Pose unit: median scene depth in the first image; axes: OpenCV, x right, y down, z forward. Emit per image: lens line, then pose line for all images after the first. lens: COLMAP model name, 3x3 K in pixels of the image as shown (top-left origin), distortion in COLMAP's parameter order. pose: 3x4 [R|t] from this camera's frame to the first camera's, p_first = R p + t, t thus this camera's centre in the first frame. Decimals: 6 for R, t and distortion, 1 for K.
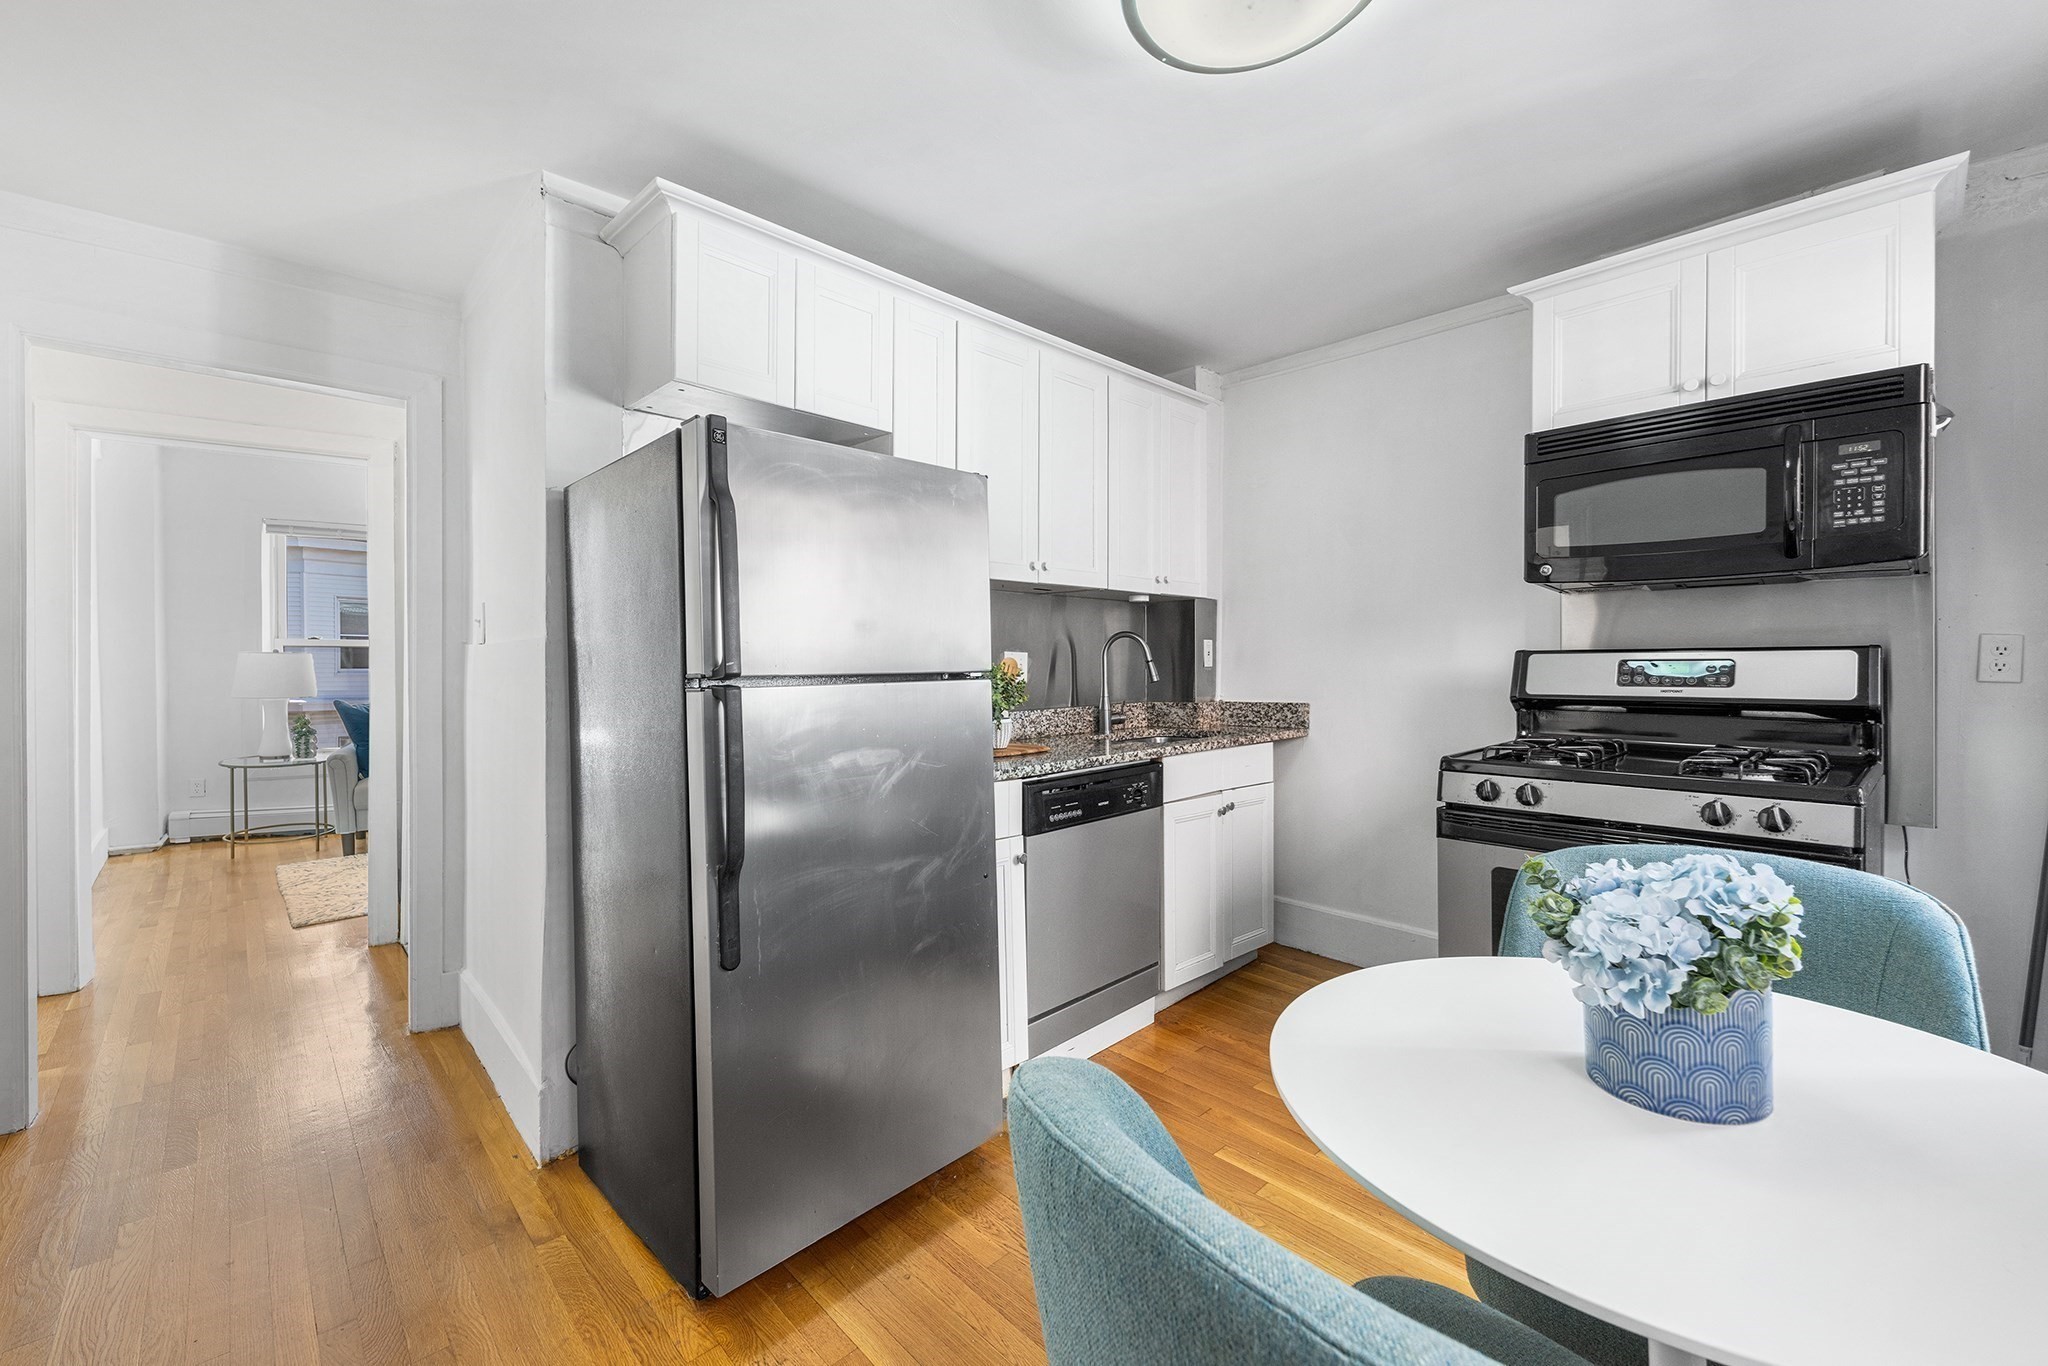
lens RADIAL K [[813.0, 0, 1018.6], [0, 813.0, 679.7], [0, 0, 1]] dist [0.001936, -0.000233]
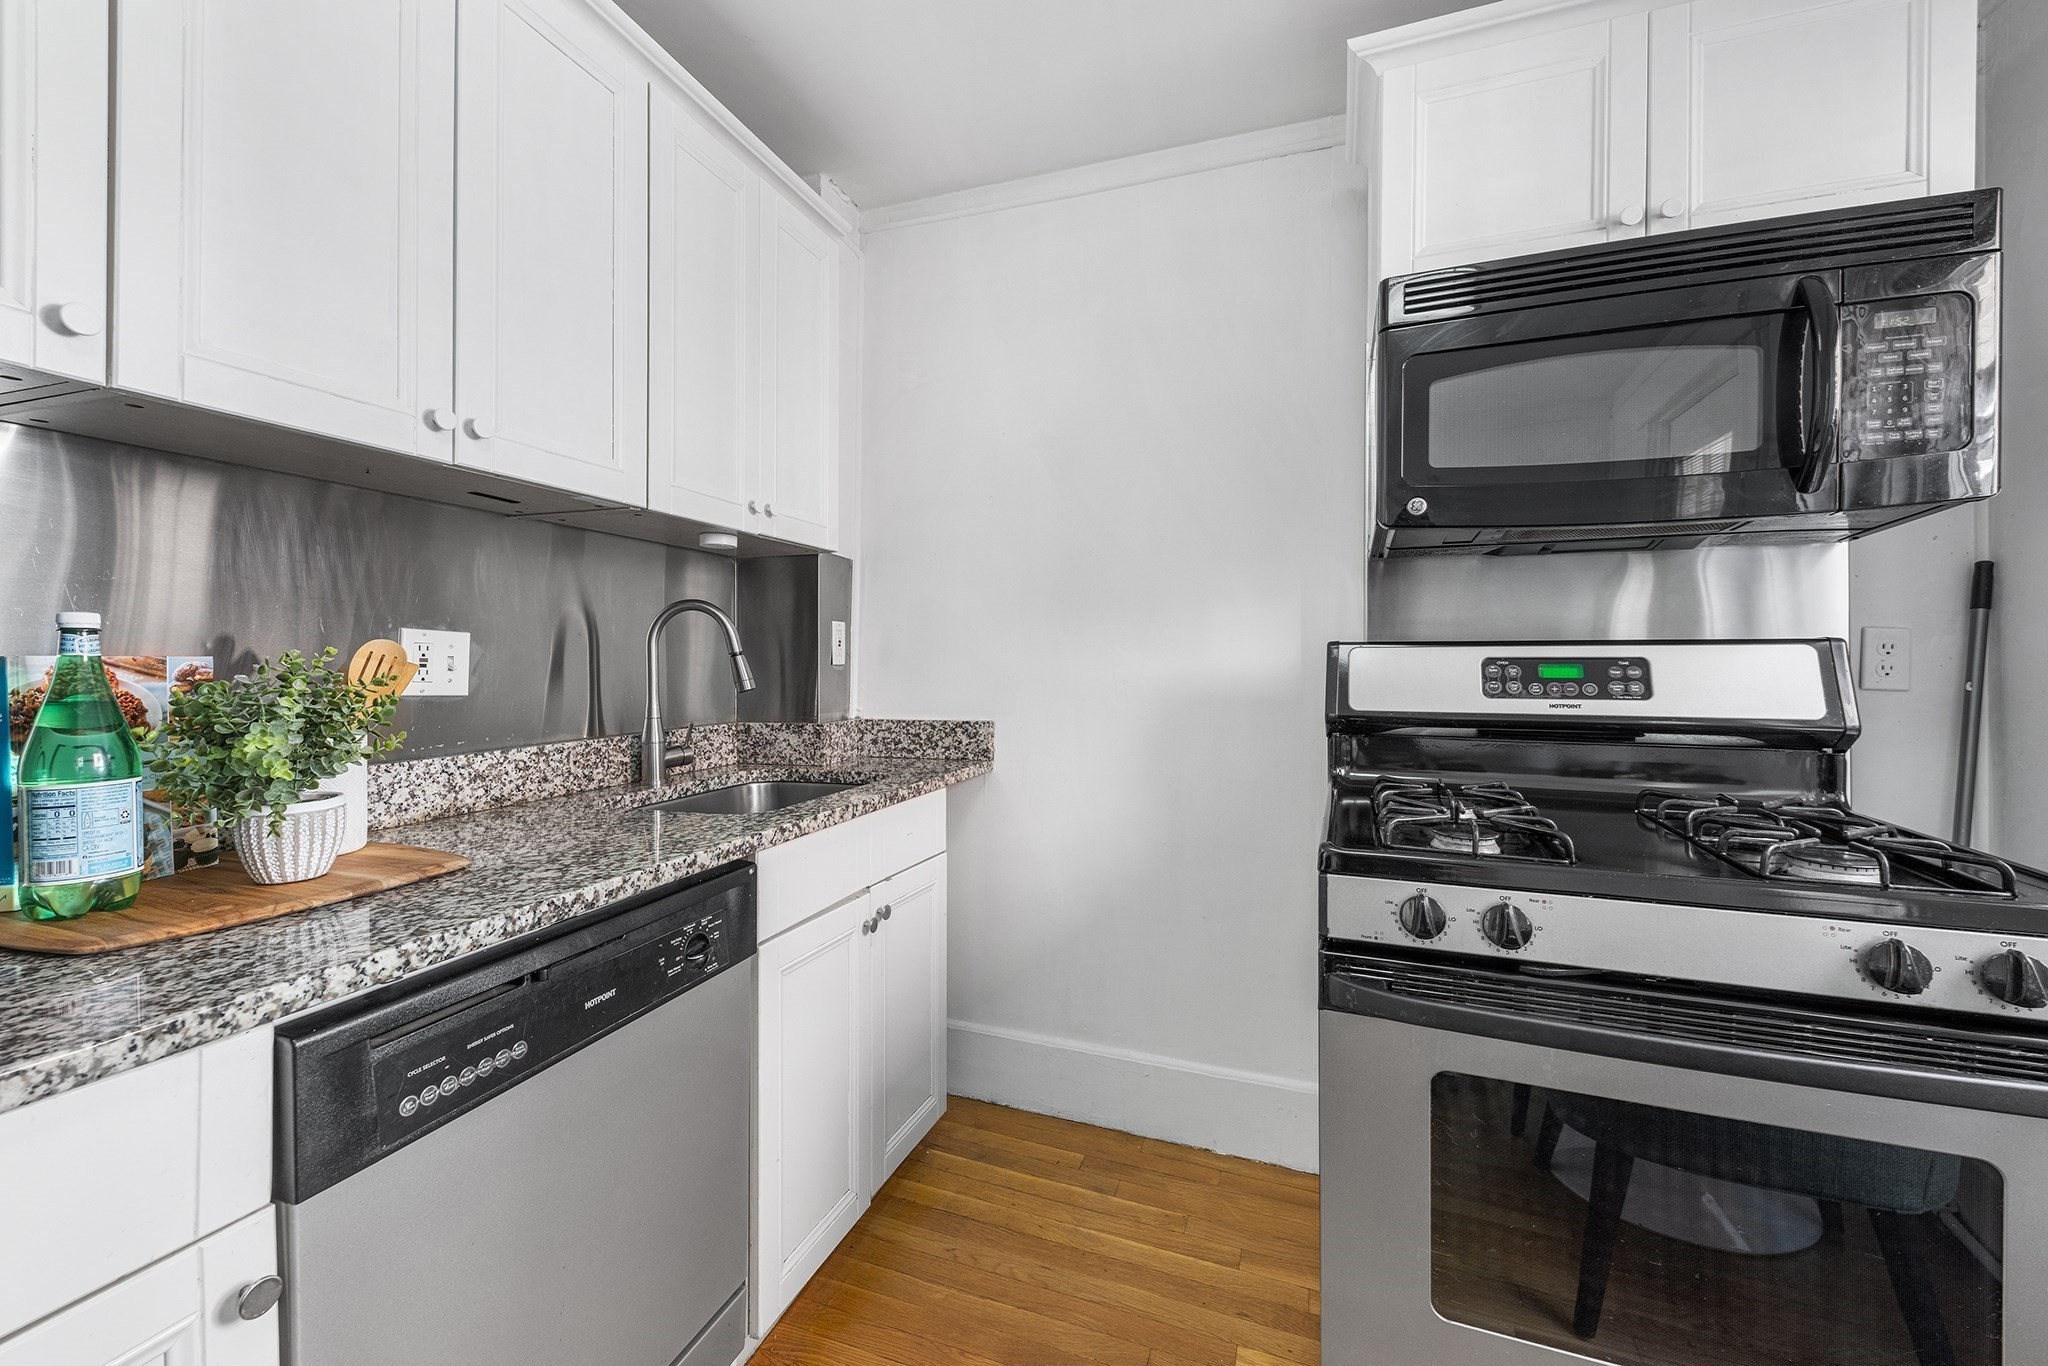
lens RADIAL K [[813.0, 0, 1020.2], [0, 813.0, 666.1], [0, 0, 1]] dist [0.001936, -0.000233]
pose [[0.892021, 0.005478, 0.451962, 0.091606], [0.001203, 0.999894, -0.014494, -0.006622], [-0.451993, 0.013473, 0.891920, 0.463689]]
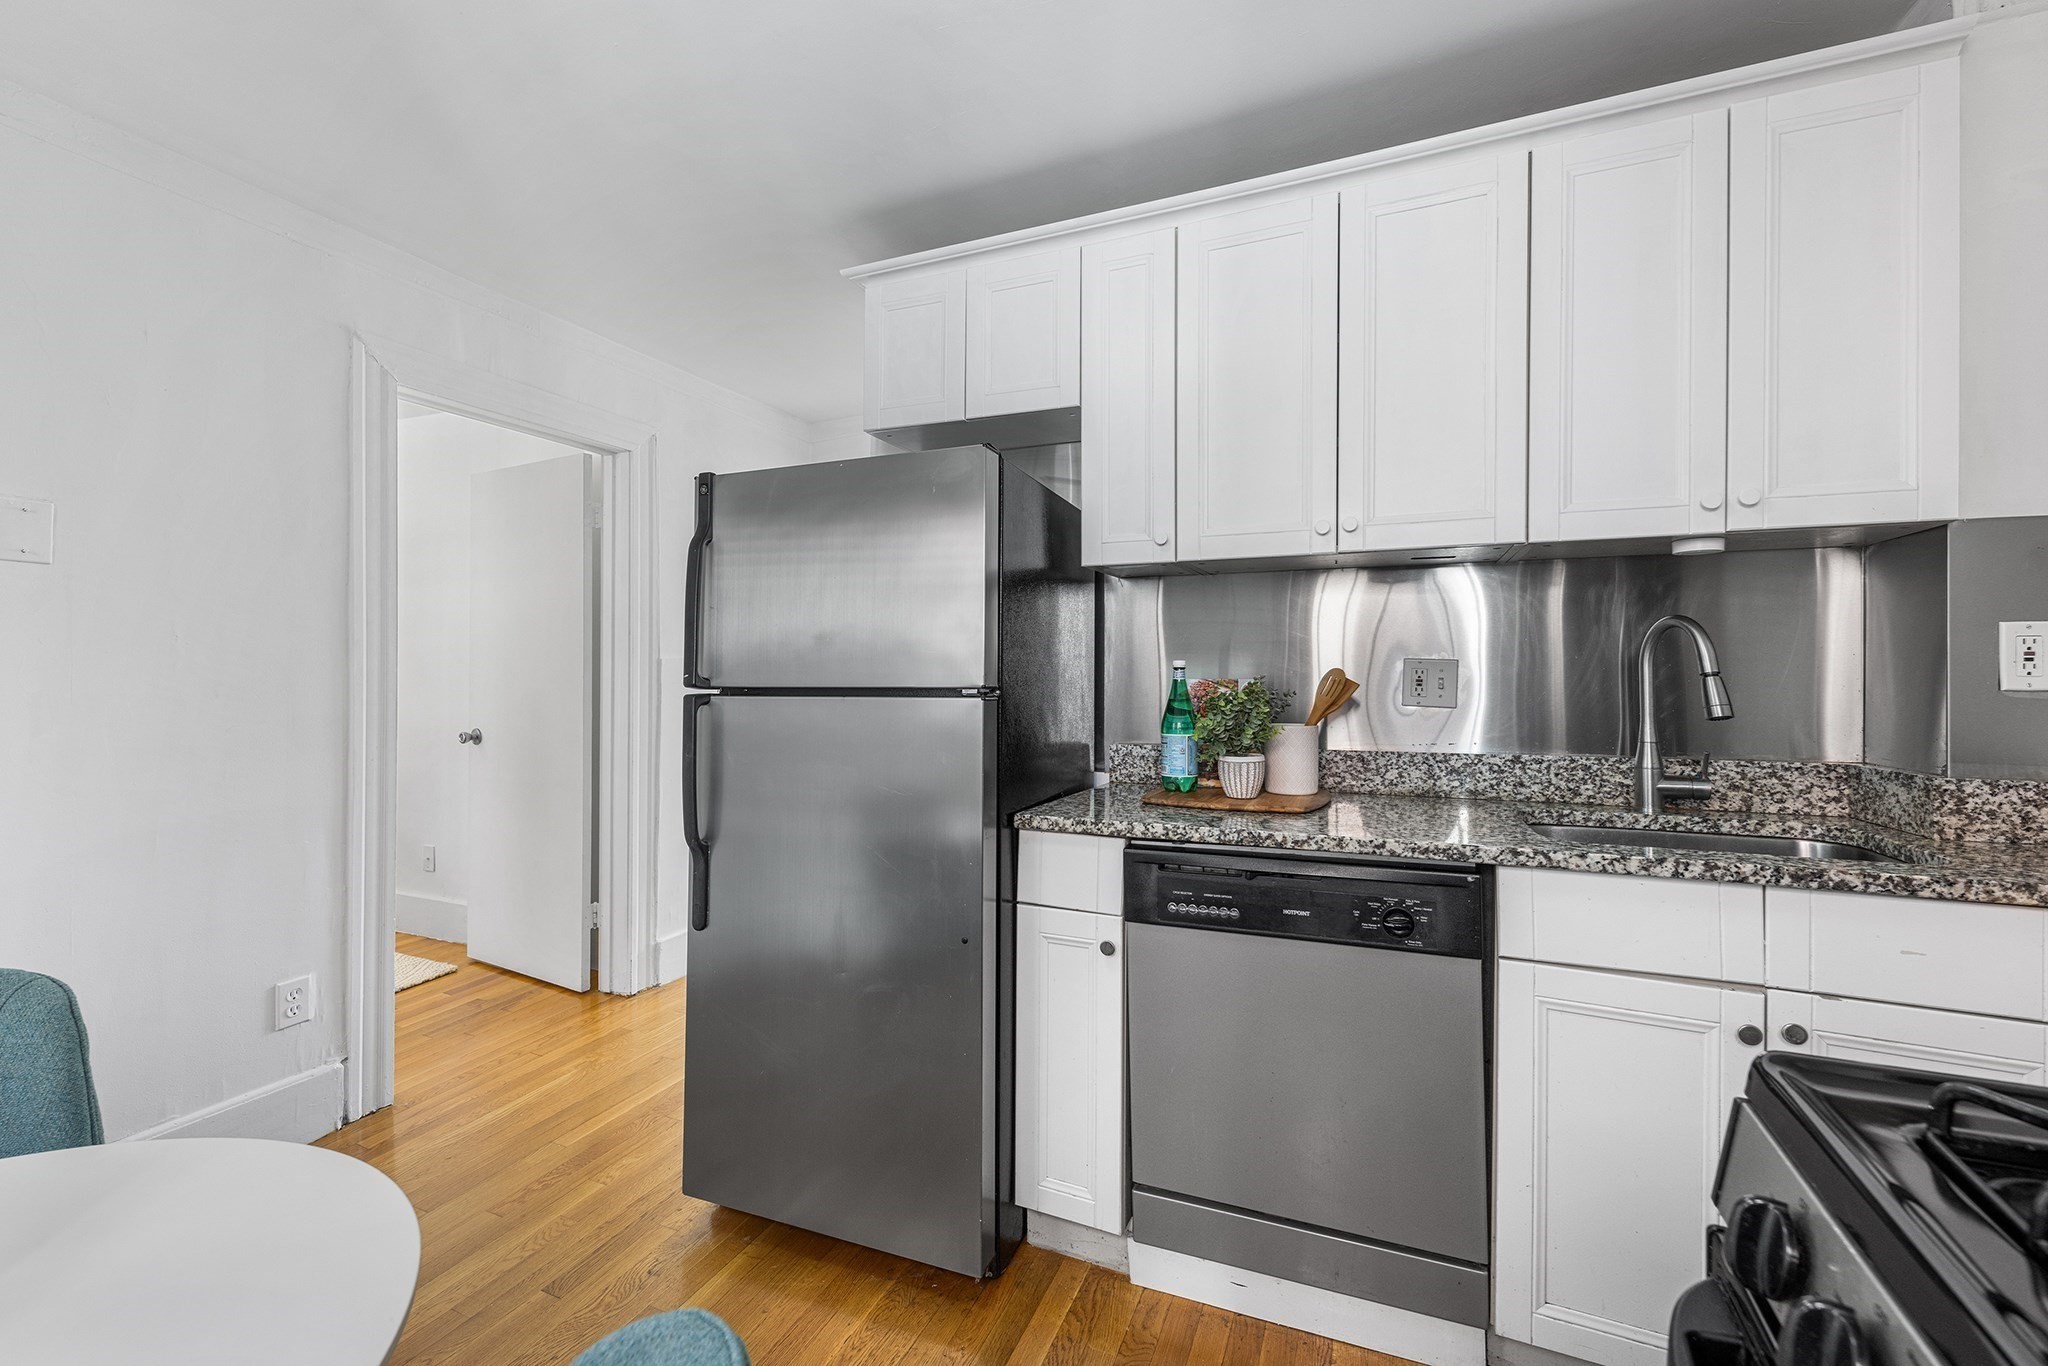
lens RADIAL K [[813.0, 0, 1036.8], [0, 813.0, 671.8], [0, 0, 1]] dist [0.001936, -0.000233]
pose [[0.405066, 0.005610, -0.914270, 0.490366], [-0.020525, 0.999785, -0.002959, -0.016689], [0.914057, 0.019964, 0.405094, 0.496465]]
